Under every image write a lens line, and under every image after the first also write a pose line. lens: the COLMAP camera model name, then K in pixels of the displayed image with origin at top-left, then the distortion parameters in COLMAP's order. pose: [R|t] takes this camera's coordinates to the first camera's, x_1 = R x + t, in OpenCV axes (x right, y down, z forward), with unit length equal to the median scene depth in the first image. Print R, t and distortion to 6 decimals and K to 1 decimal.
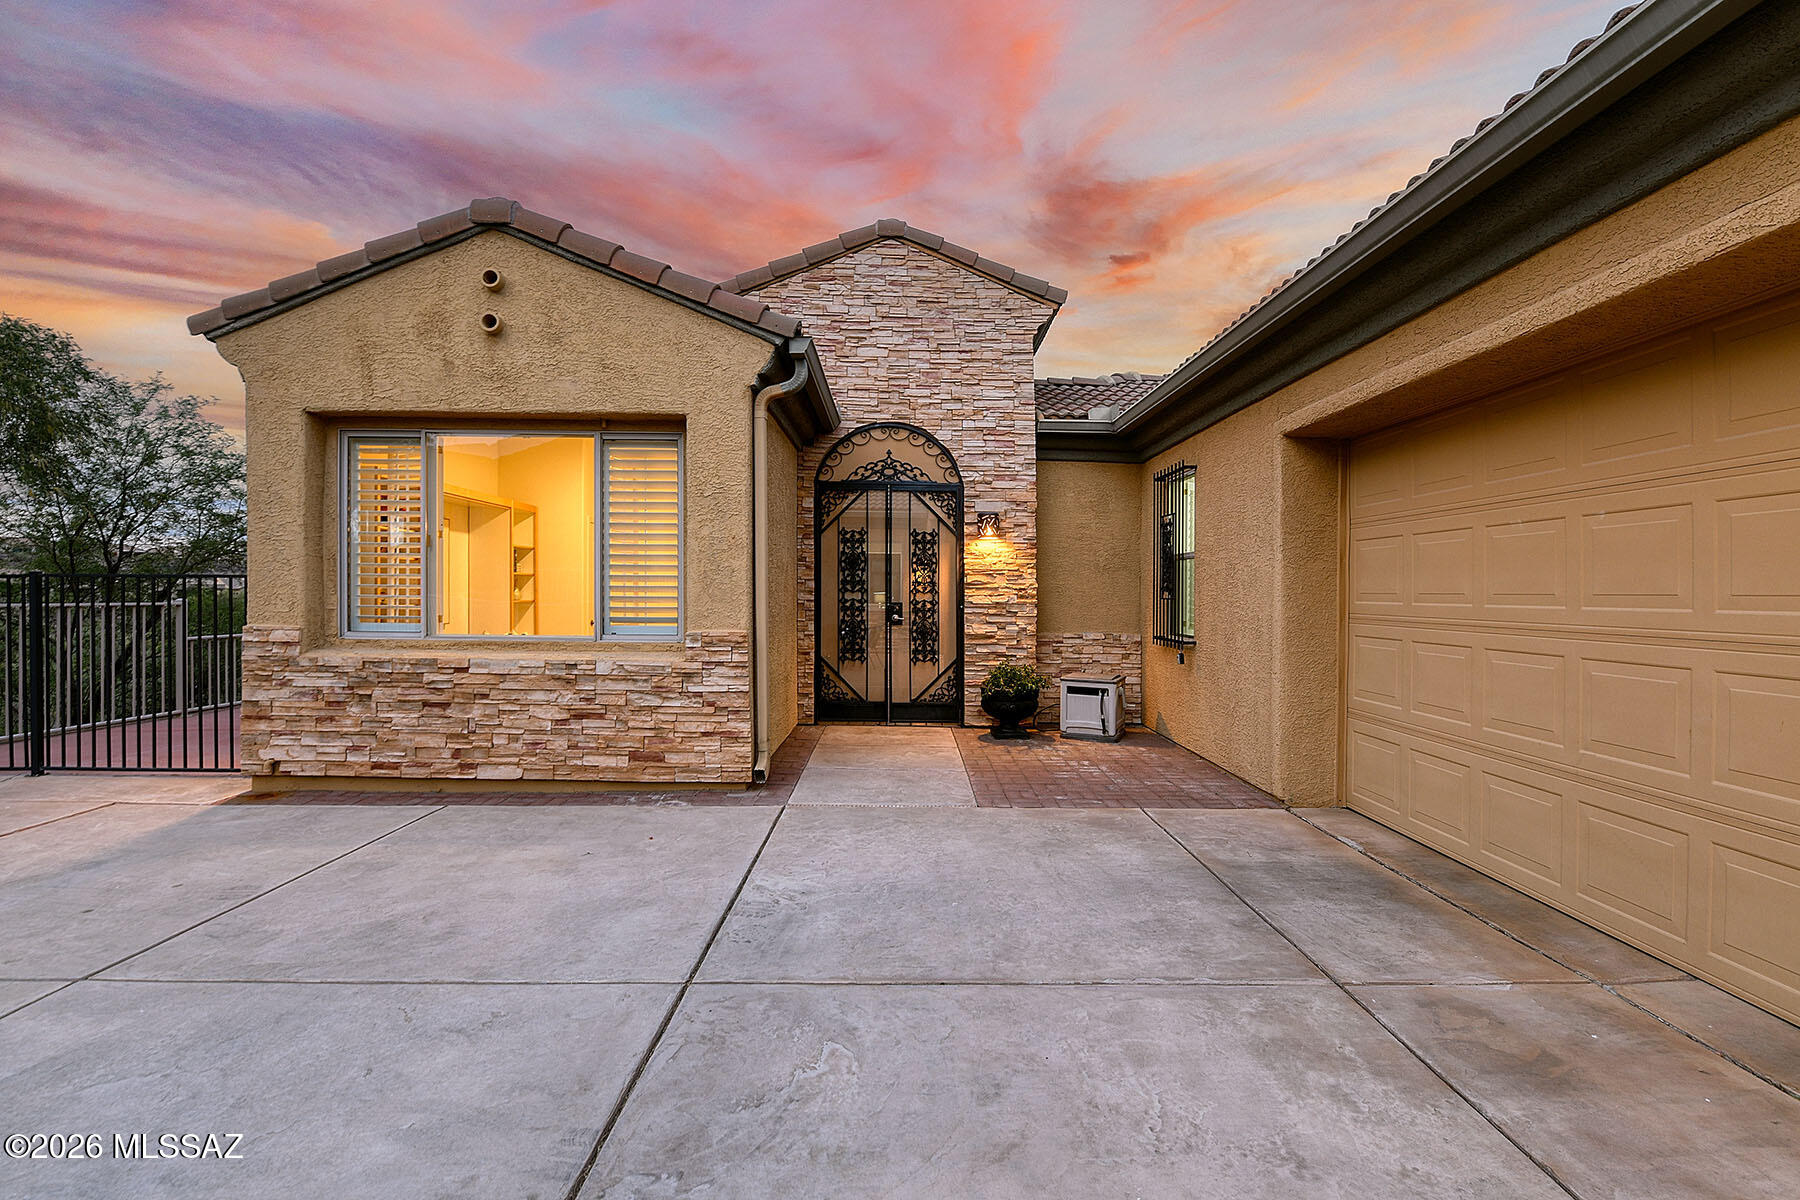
lens RADIAL K [[972.7, 0, 904.2], [0, 972.7, 548.9], [0, 0, 1]] dist [-0.002566, -0.000205]
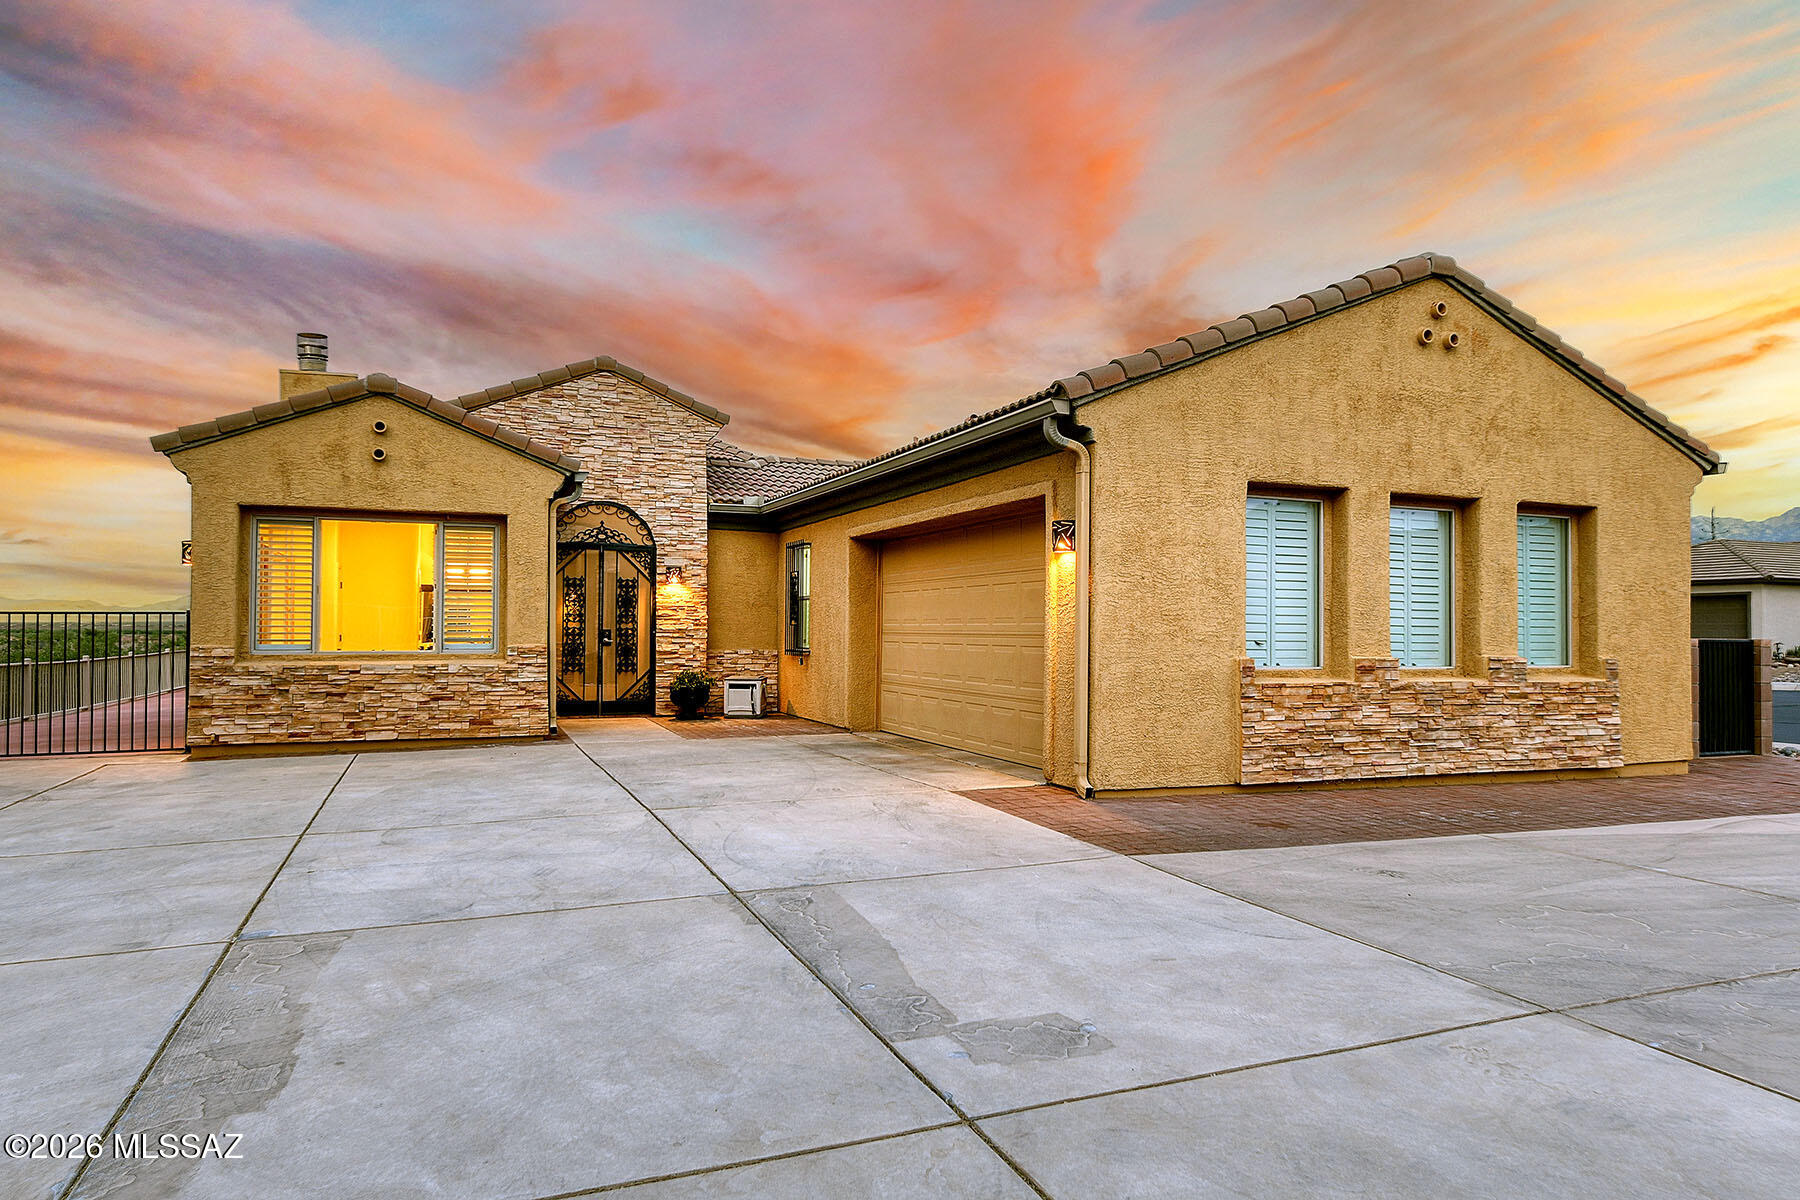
lens RADIAL K [[1027.6, 0, 900.0], [0, 1027.6, 600.0], [0, 0, 1]] dist [-0.001284, -0.000291]
pose [[0.938053, 0.000854, 0.346492, -0.135702], [-0.008179, 0.999773, 0.019680, -0.021762], [-0.346397, -0.021295, 0.937846, -0.581619]]
